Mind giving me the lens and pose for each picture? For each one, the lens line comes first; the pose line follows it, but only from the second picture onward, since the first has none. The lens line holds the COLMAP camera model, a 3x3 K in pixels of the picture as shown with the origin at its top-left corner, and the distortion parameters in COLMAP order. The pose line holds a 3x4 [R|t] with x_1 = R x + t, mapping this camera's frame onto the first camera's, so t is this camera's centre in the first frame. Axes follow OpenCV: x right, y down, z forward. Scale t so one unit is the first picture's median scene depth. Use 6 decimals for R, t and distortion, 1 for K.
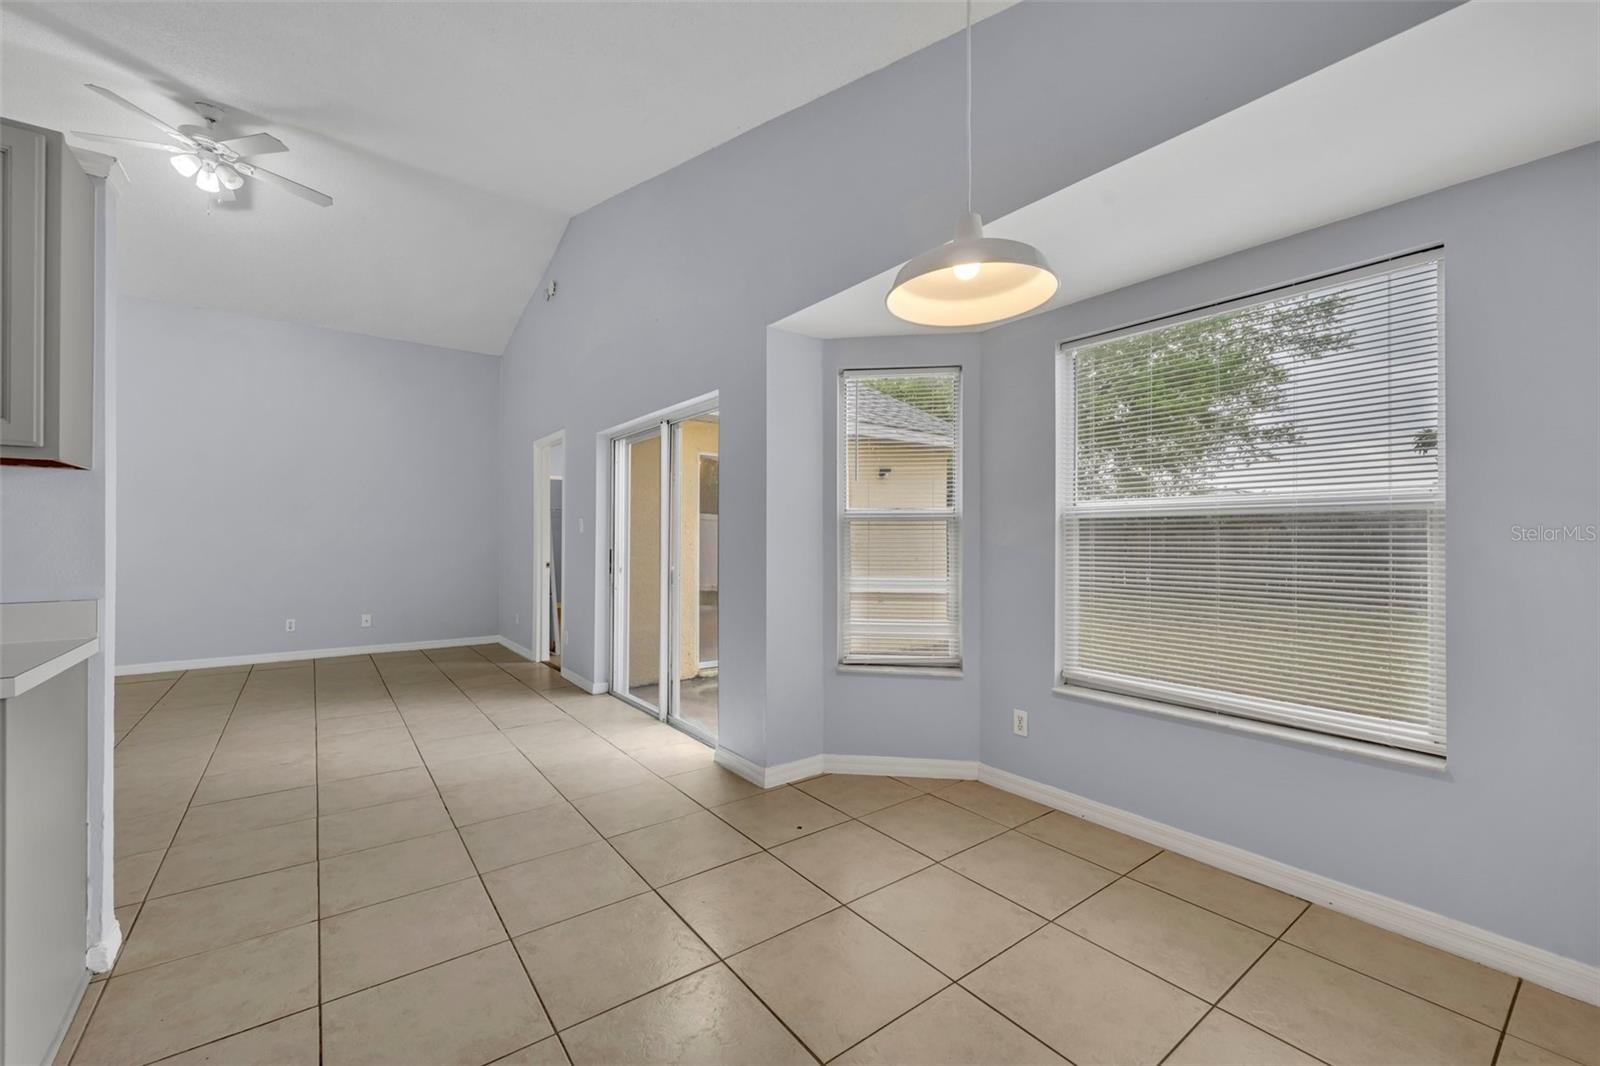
lens RADIAL K [[644.2, 0, 795.1], [0, 644.2, 535.6], [0, 0, 1]] dist [0.000710, 0.000015]
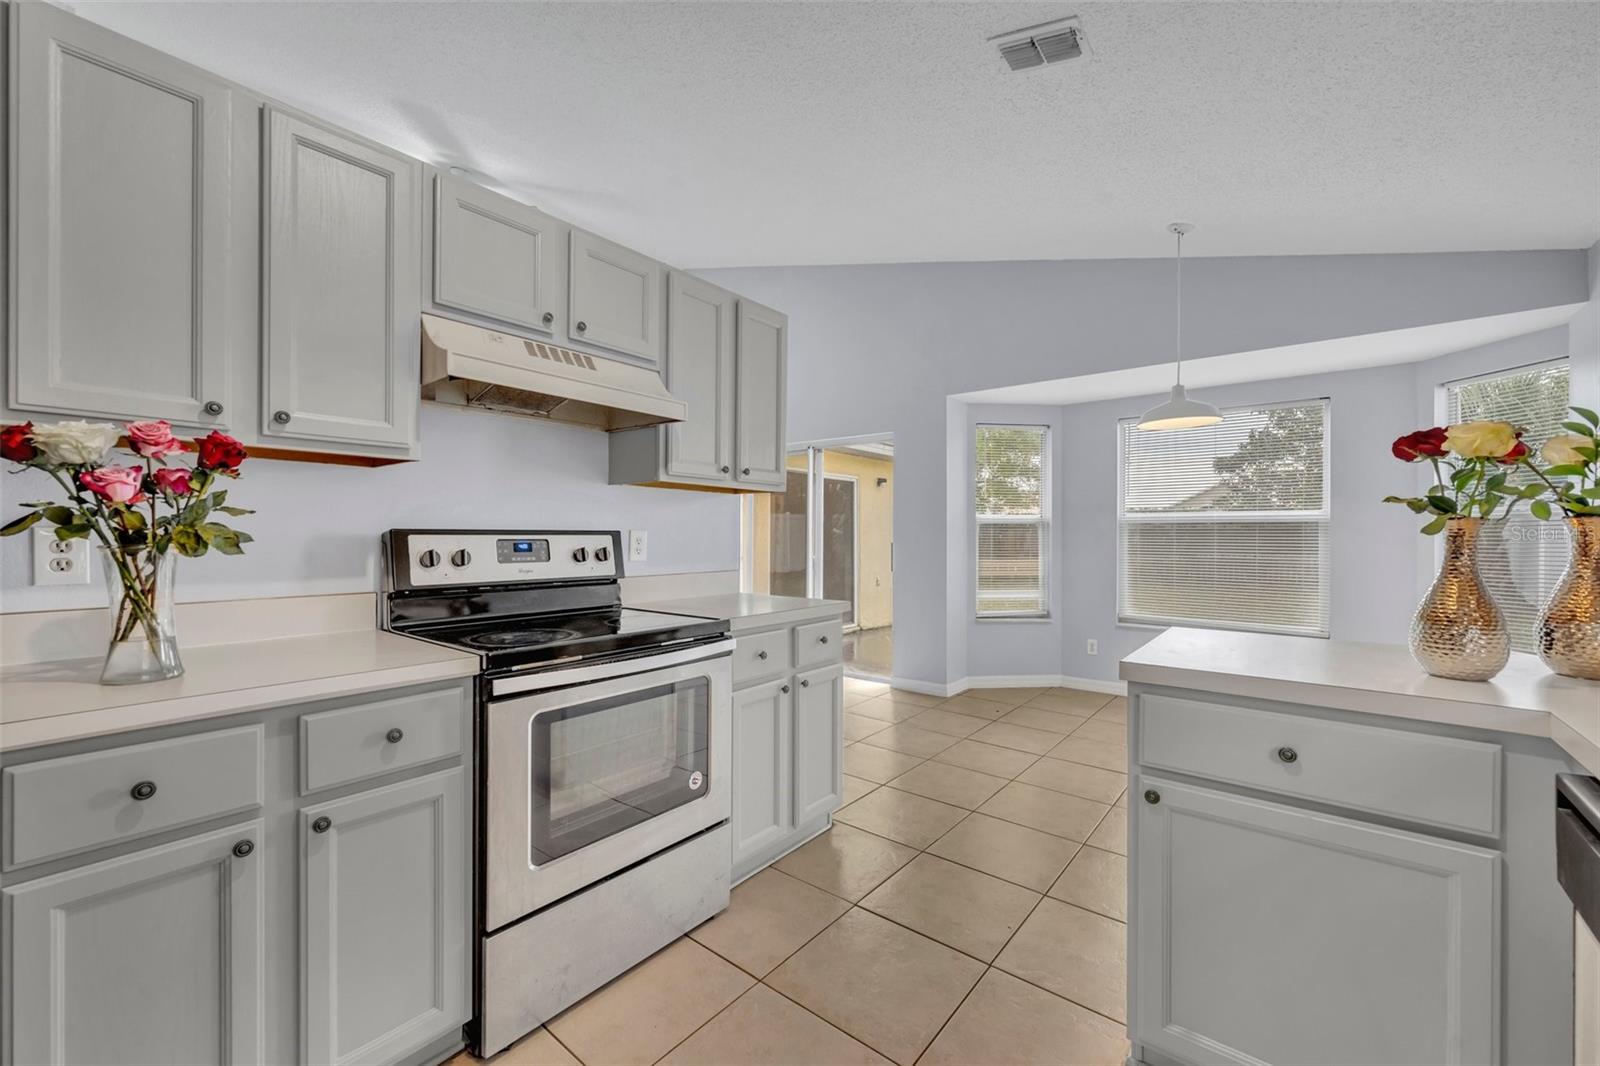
lens RADIAL K [[644.2, 0, 805.1], [0, 644.2, 533.8], [0, 0, 1]] dist [0.000710, 0.000015]
pose [[0.969097, 0.001598, 0.246676, -0.719832], [-0.001974, 0.999997, 0.001277, 0.001270], [-0.246673, -0.001725, 0.969097, -0.386477]]
